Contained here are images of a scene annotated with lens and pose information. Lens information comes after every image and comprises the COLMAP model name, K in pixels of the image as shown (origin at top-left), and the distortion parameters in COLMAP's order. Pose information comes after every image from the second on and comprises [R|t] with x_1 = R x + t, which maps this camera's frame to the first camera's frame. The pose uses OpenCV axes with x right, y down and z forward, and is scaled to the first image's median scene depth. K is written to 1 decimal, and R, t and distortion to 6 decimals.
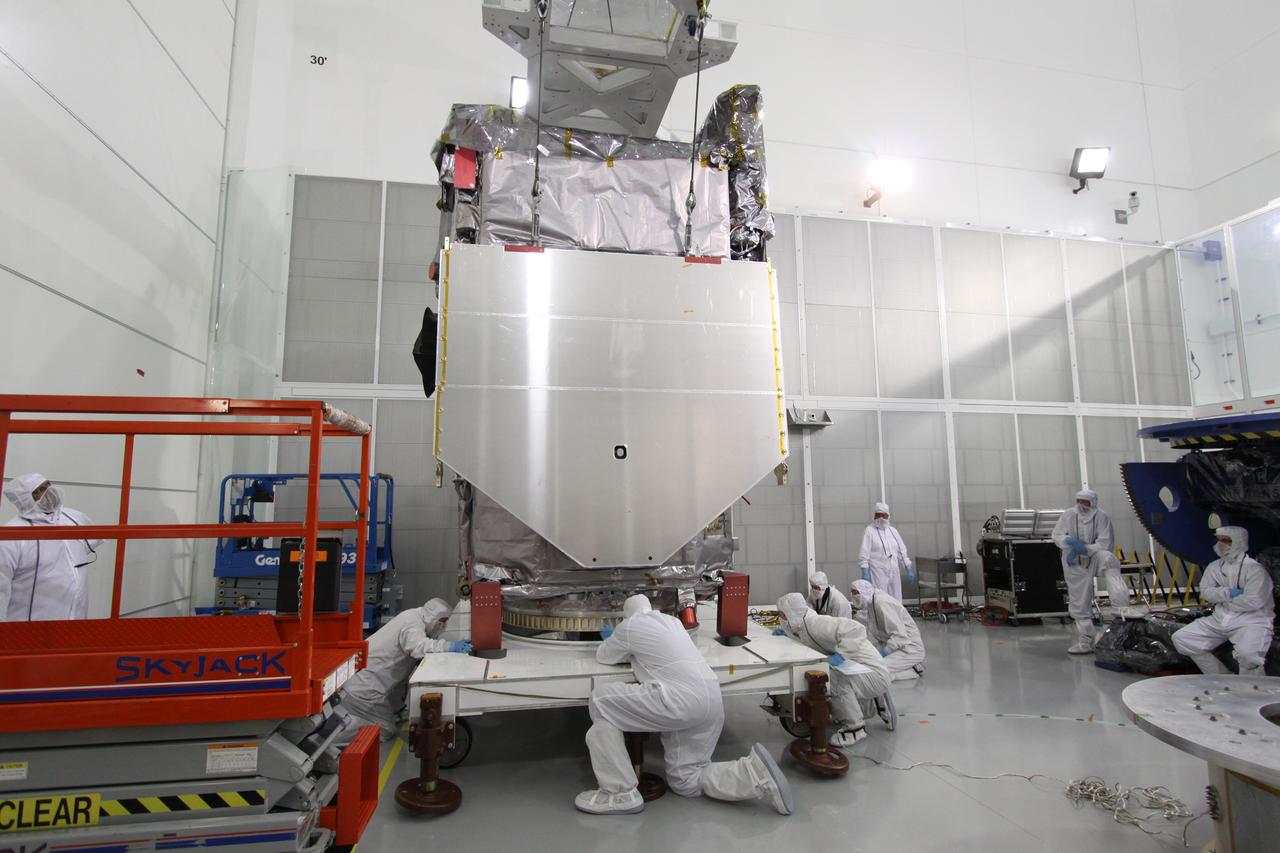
lens RADIAL K [[647.6, 0, 643.4], [0, 647.6, 423.7], [0, 0, 1]] dist [-0.012408, 0.000976]
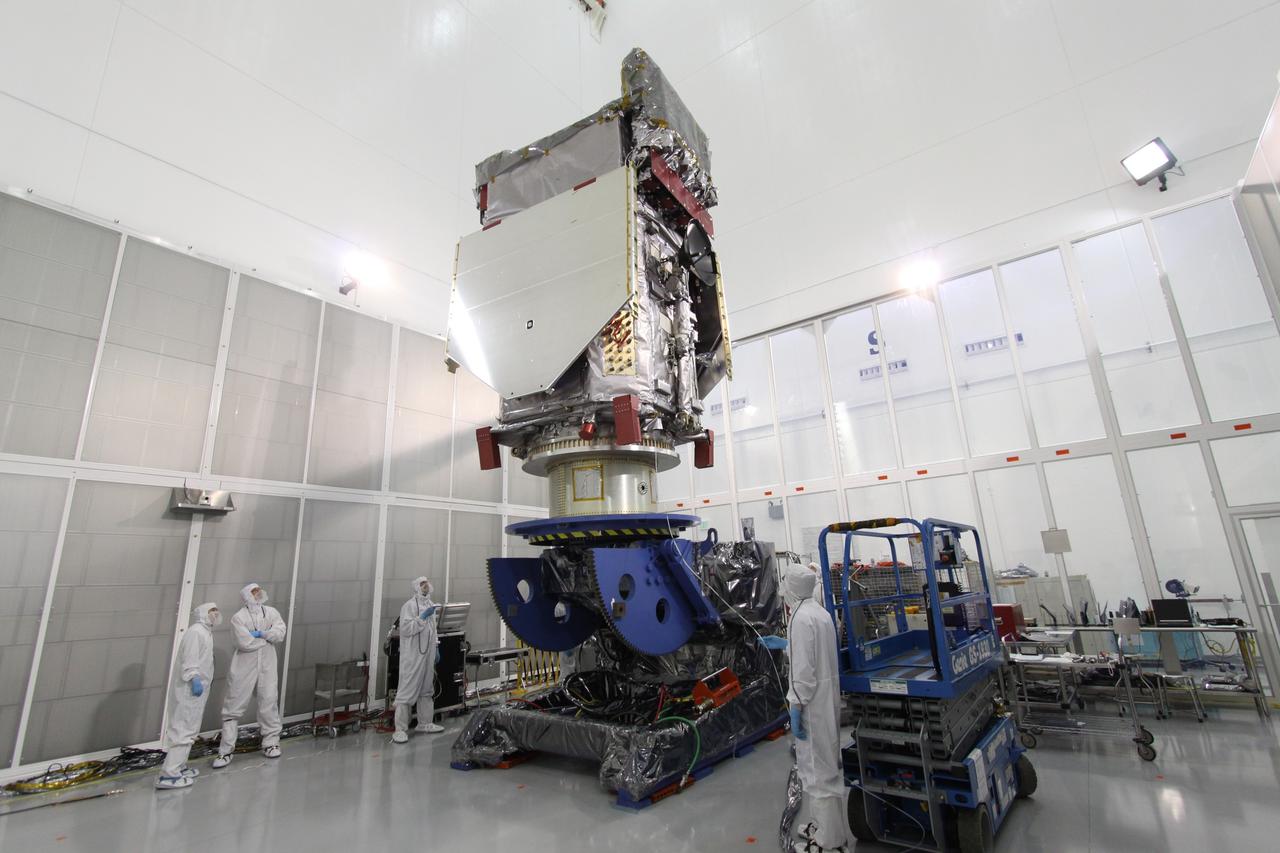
lens RADIAL K [[587.4, 0, 644.9], [0, 587.4, 422.3], [0, 0, 1]] dist [-0.015538, 0.001478]
pose [[0.741632, 0.148581, 0.654145, 0.168396], [-0.040629, 0.983320, -0.177286, 0.001016], [-0.669575, 0.104904, 0.735299, 0.055259]]
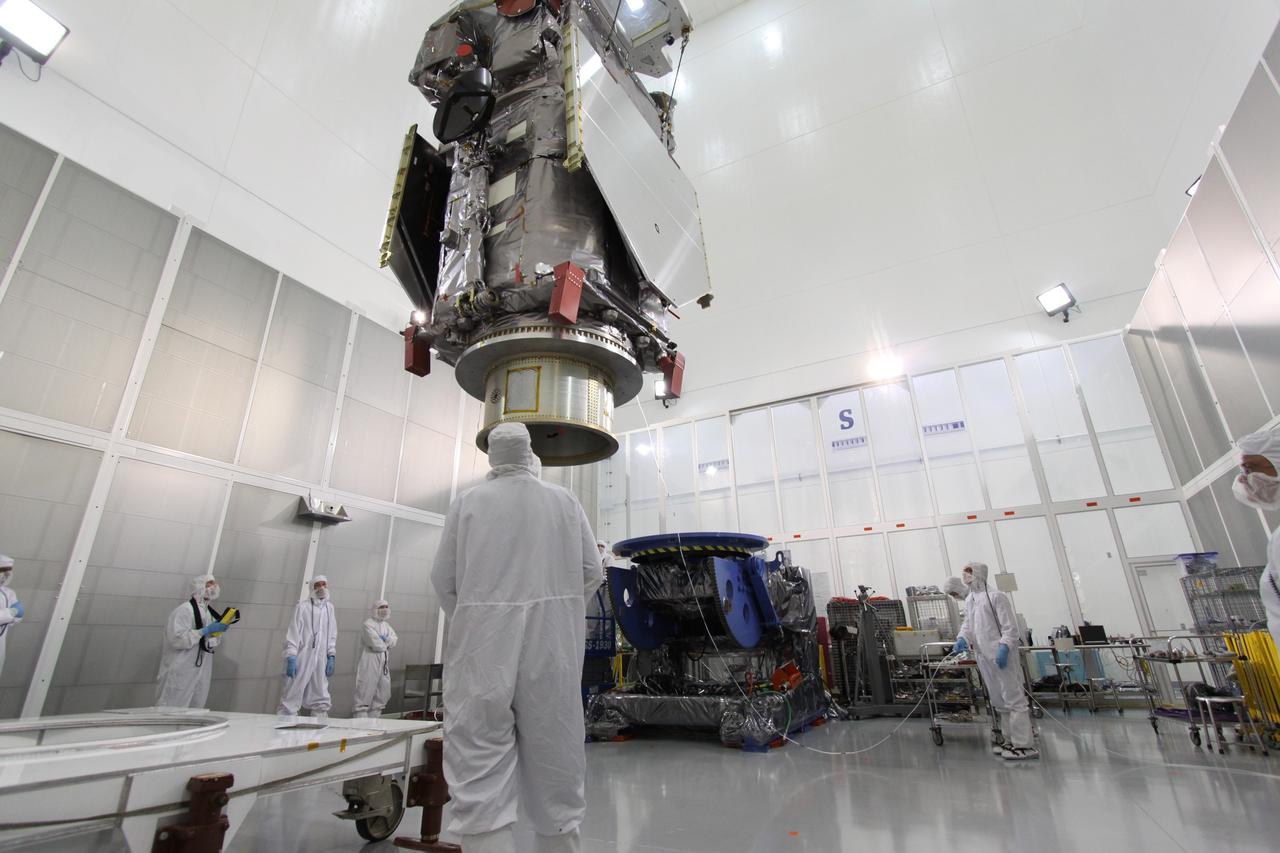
lens RADIAL K [[585.0, 0, 639.5], [0, 585.0, 422.9], [0, 0, 1]] dist [-0.017633, -0.000696]
pose [[0.632909, 0.272651, 0.724629, -0.097948], [-0.078938, 0.953787, -0.289929, 0.077180], [-0.770191, 0.126298, 0.625183, 0.105842]]
